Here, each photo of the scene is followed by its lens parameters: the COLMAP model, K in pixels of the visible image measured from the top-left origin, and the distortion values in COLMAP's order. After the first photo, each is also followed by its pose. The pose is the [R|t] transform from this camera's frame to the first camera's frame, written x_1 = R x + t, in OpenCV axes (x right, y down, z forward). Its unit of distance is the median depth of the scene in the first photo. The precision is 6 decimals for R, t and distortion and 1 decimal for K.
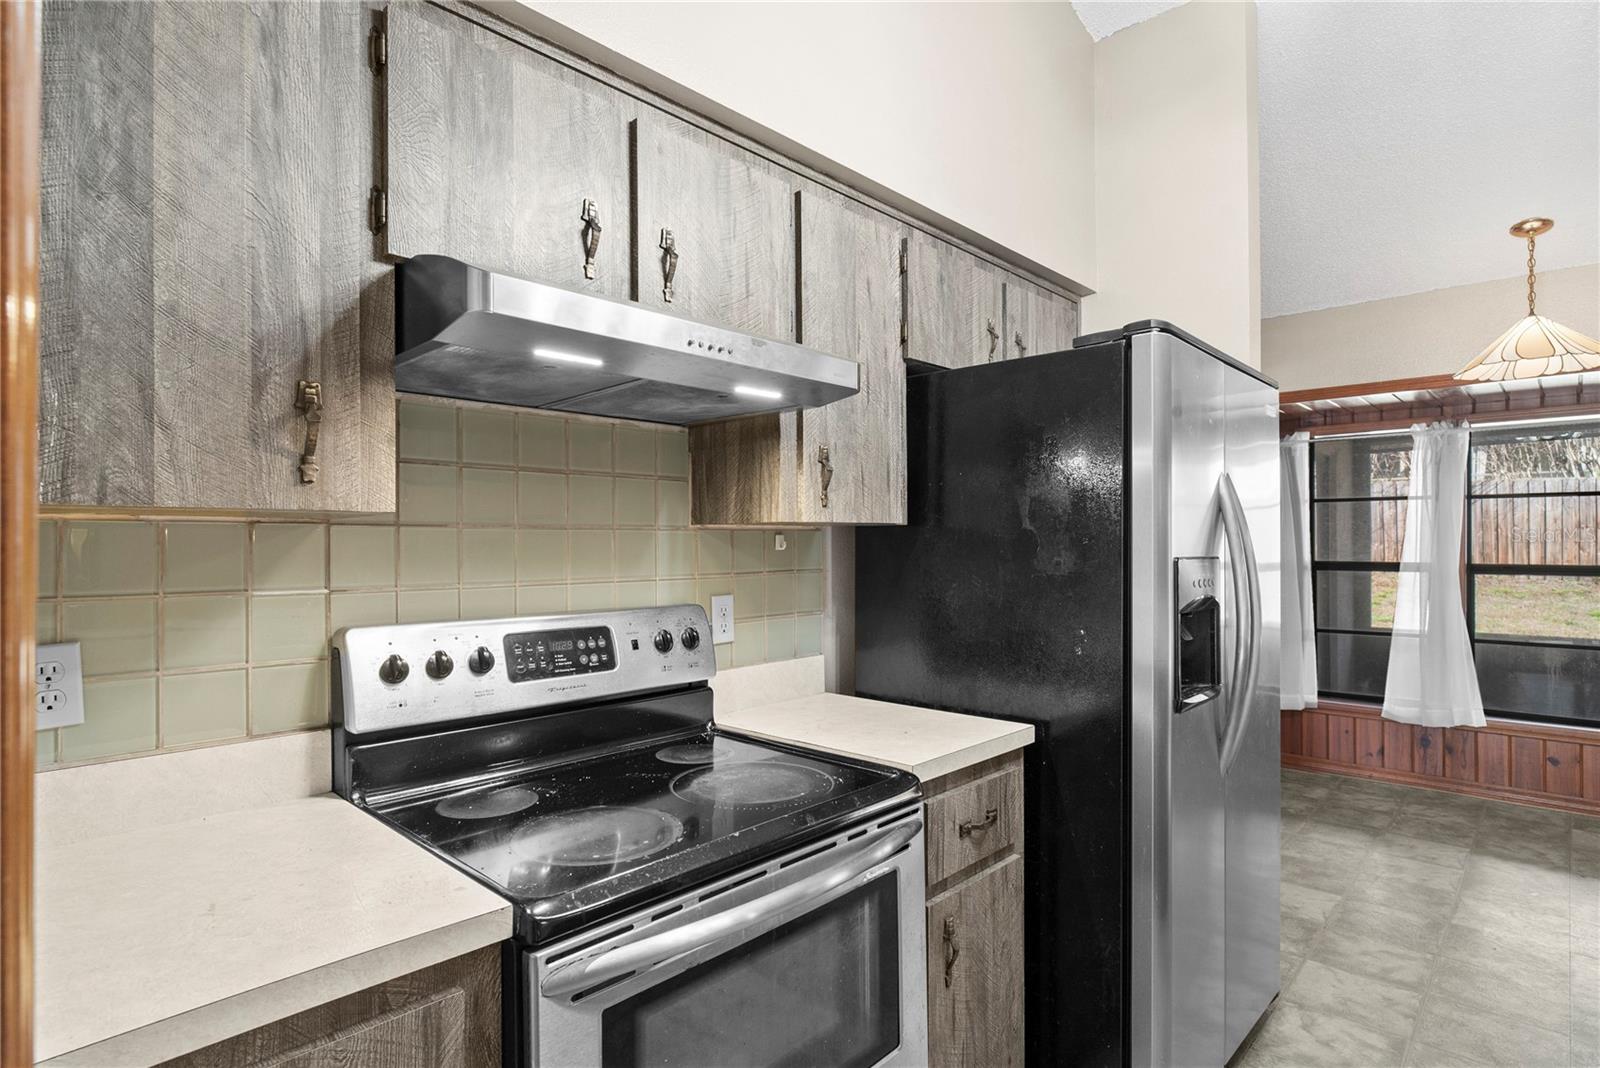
lens RADIAL K [[824.5, 0, 797.5], [0, 824.5, 536.7], [0, 0, 1]] dist [-0.005317, 0.000168]
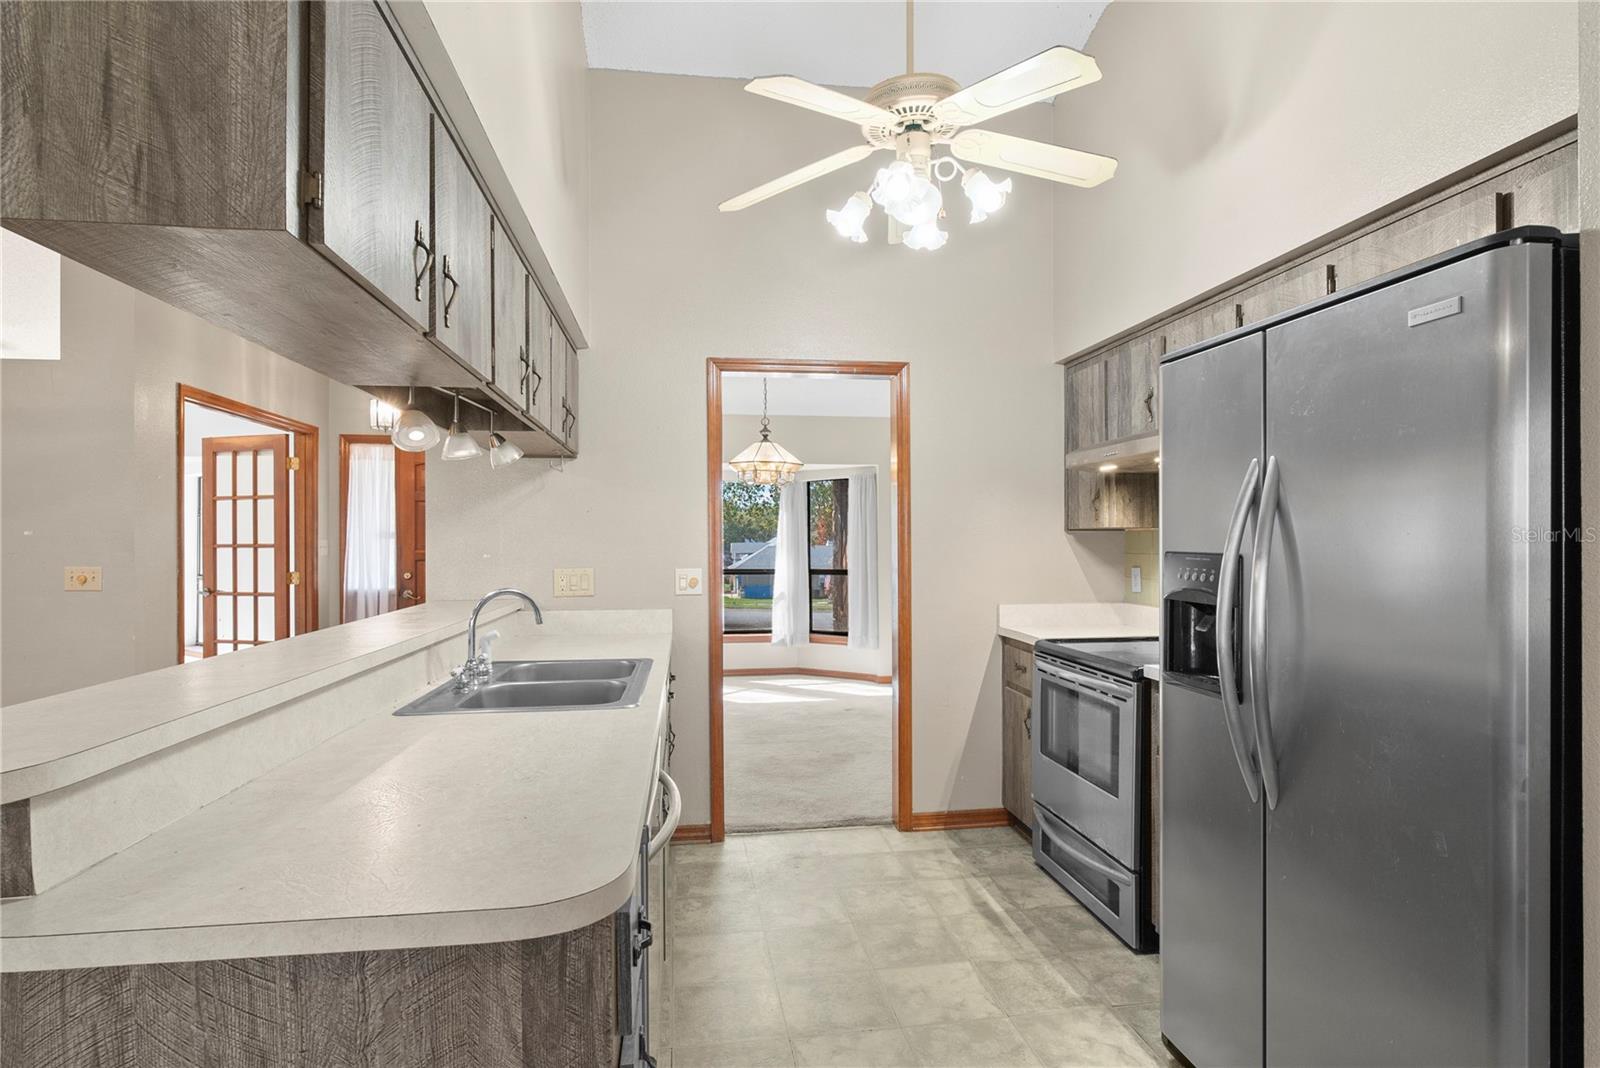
lens RADIAL K [[824.5, 0, 794.2], [0, 824.5, 539.6], [0, 0, 1]] dist [-0.005317, 0.000168]
pose [[-0.619592, 0.005271, -0.784906, 1.805972], [0.011976, 0.999925, -0.002739, 0.006287], [0.784832, -0.011097, -0.619609, 1.374025]]
